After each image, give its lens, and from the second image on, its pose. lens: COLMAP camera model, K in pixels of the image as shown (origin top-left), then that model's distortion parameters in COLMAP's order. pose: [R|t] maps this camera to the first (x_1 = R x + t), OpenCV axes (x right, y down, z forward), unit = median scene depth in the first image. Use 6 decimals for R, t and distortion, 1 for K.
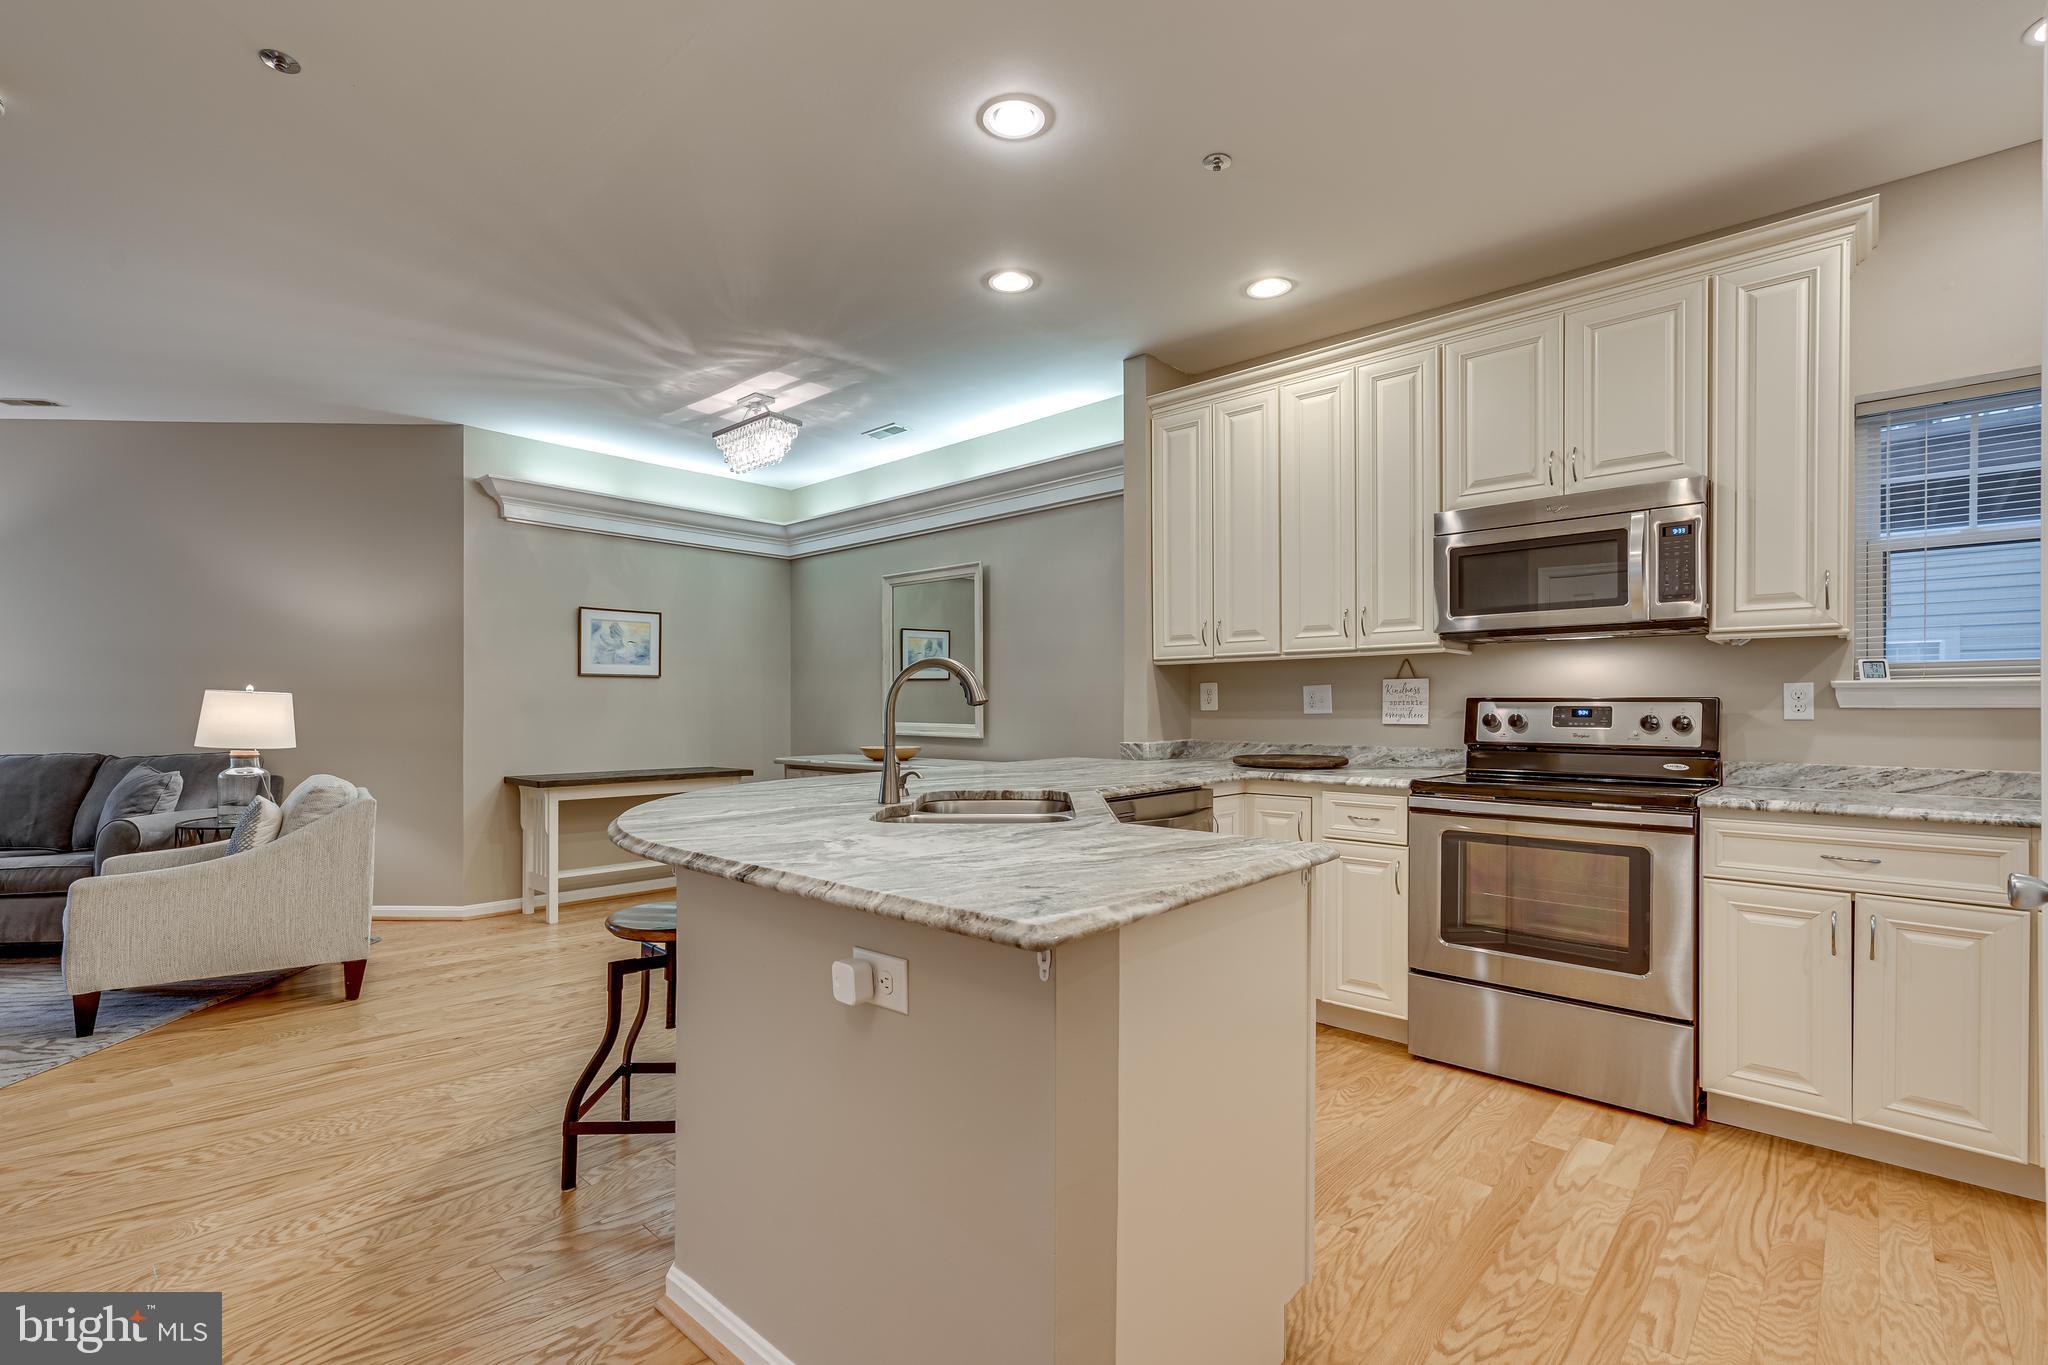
lens RADIAL K [[926.2, 0, 1031.8], [0, 926.2, 707.8], [0, 0, 1]] dist [0.001080, 0.000904]
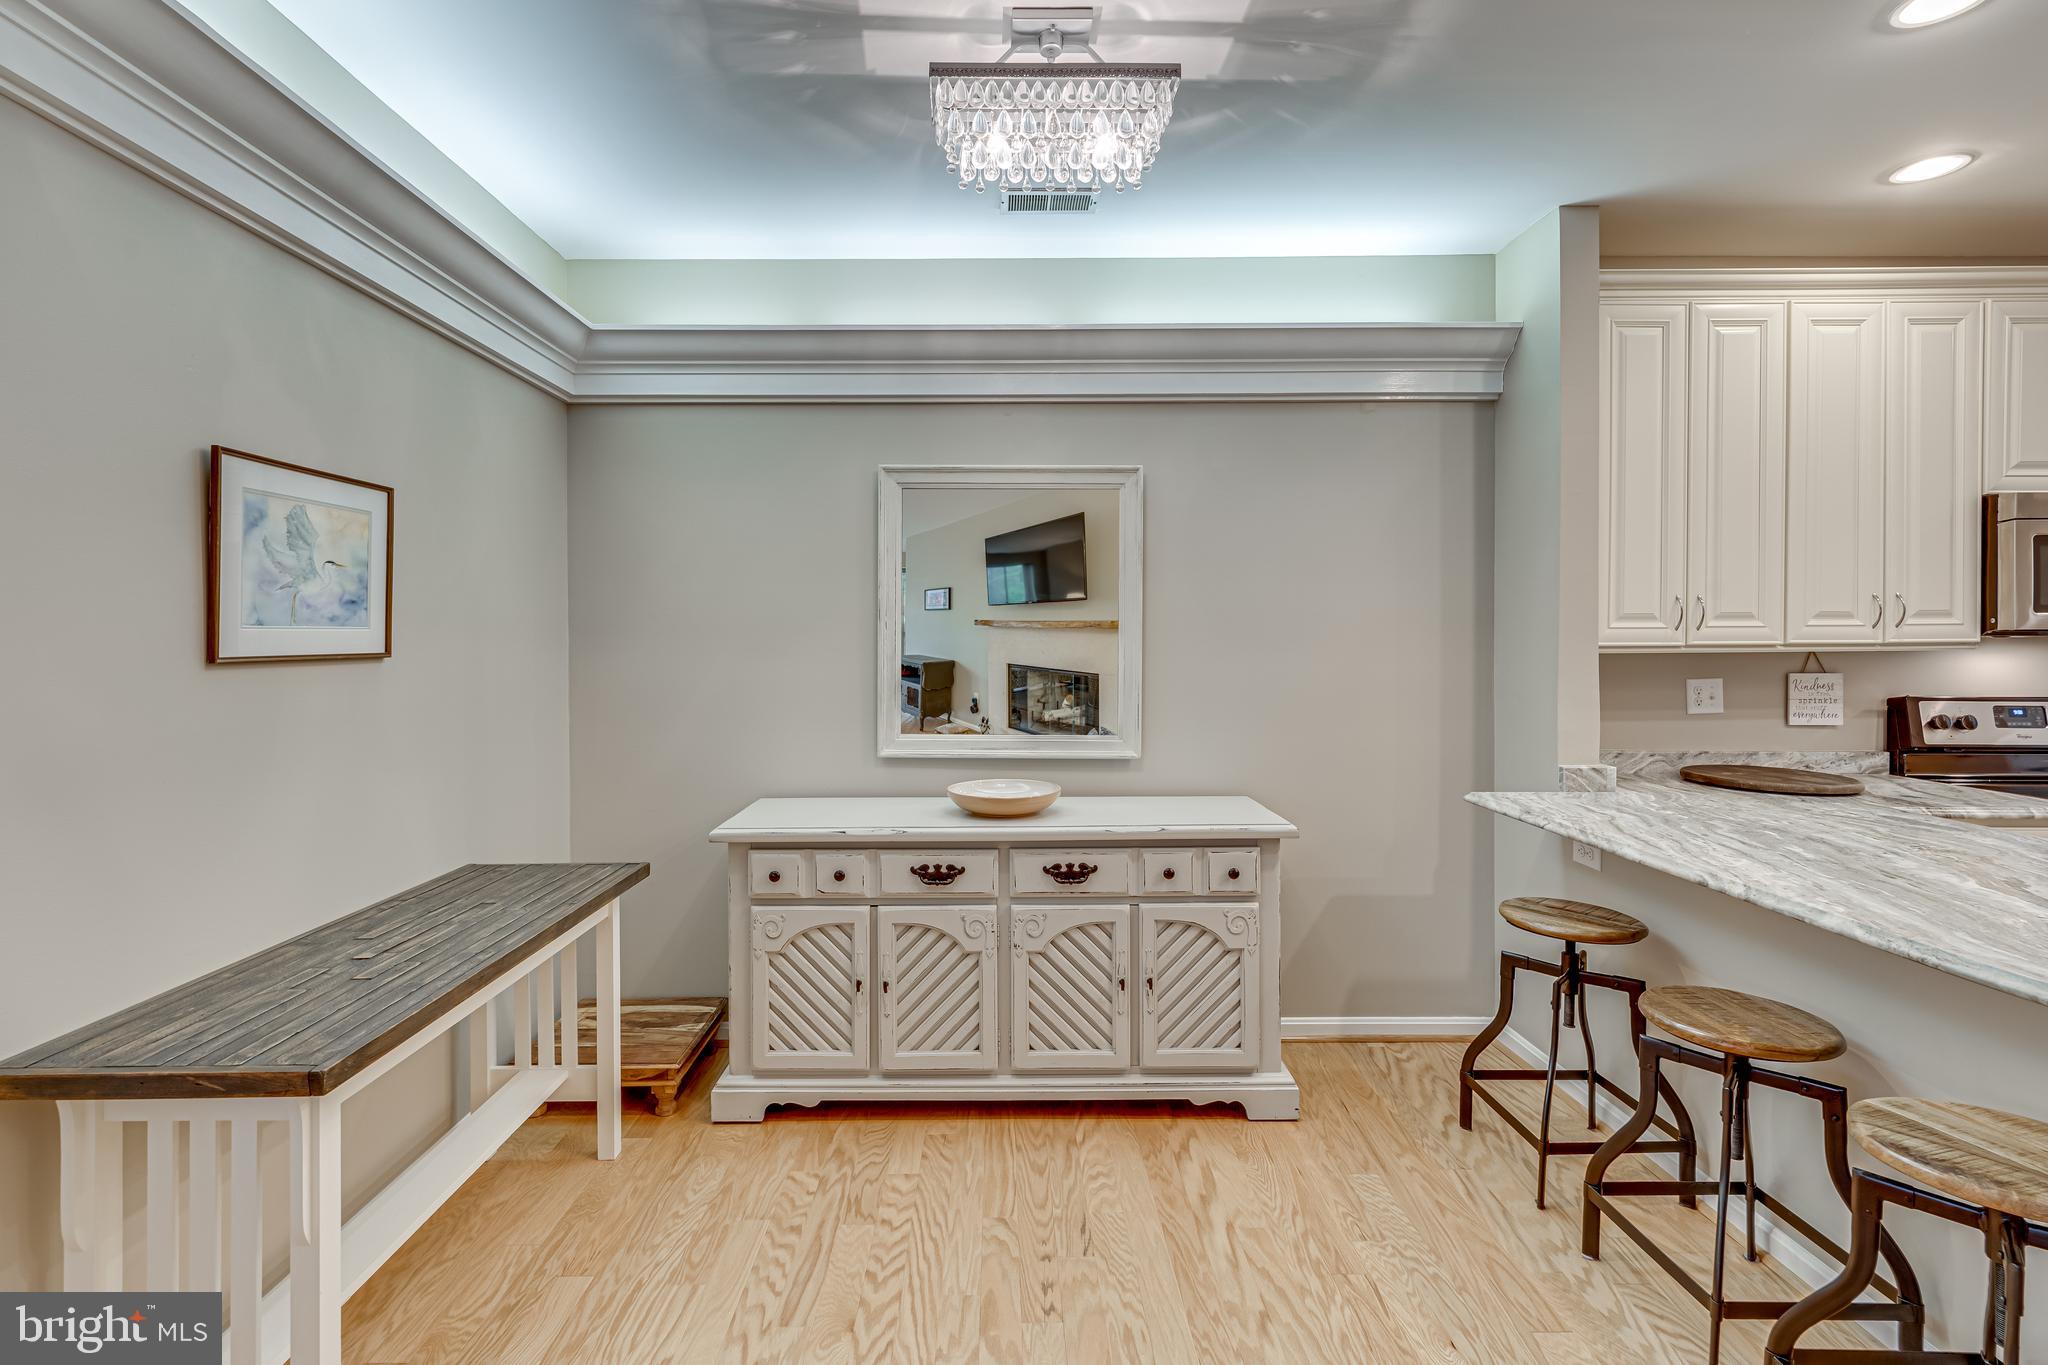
lens RADIAL K [[923.9, 0, 1003.0], [0, 923.9, 647.3], [0, 0, 1]] dist [-0.000002, 0.003399]
pose [[0.737319, -0.006668, 0.675511, -0.749448], [0.001338, 0.999964, 0.008410, -0.063965], [-0.675543, -0.005297, 0.737302, 0.871655]]
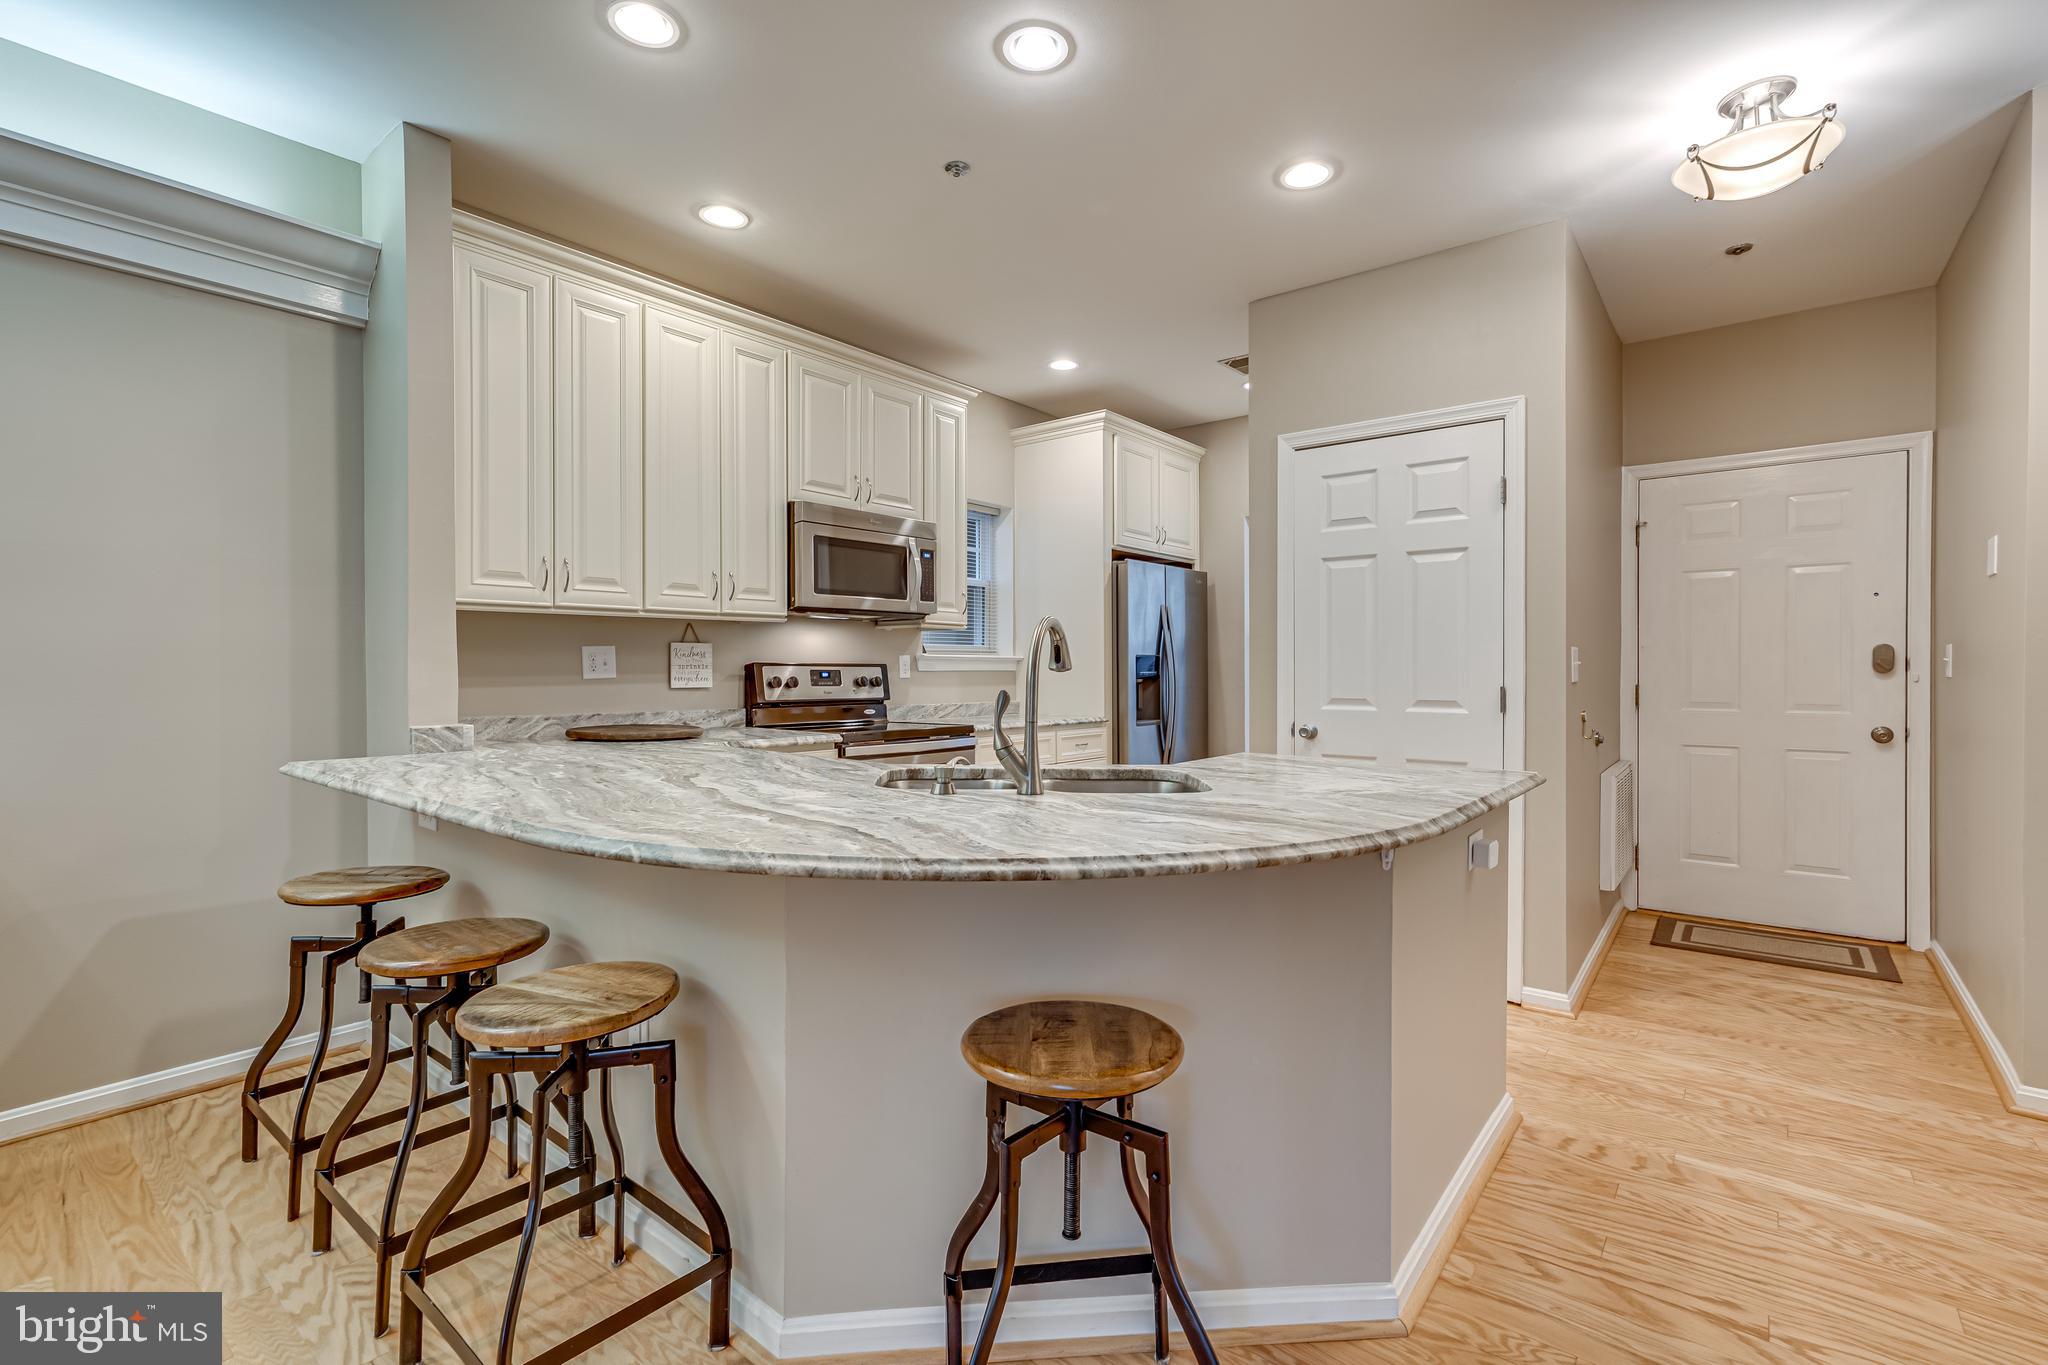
lens RADIAL K [[924.6, 0, 1016.8], [0, 924.6, 675.2], [0, 0, 1]] dist [0.001902, 0.000571]
pose [[-0.052054, -0.007691, 0.998615, -0.625978], [0.000268, 0.999970, 0.007716, -0.003777], [-0.998644, 0.000669, -0.052050, 0.694824]]
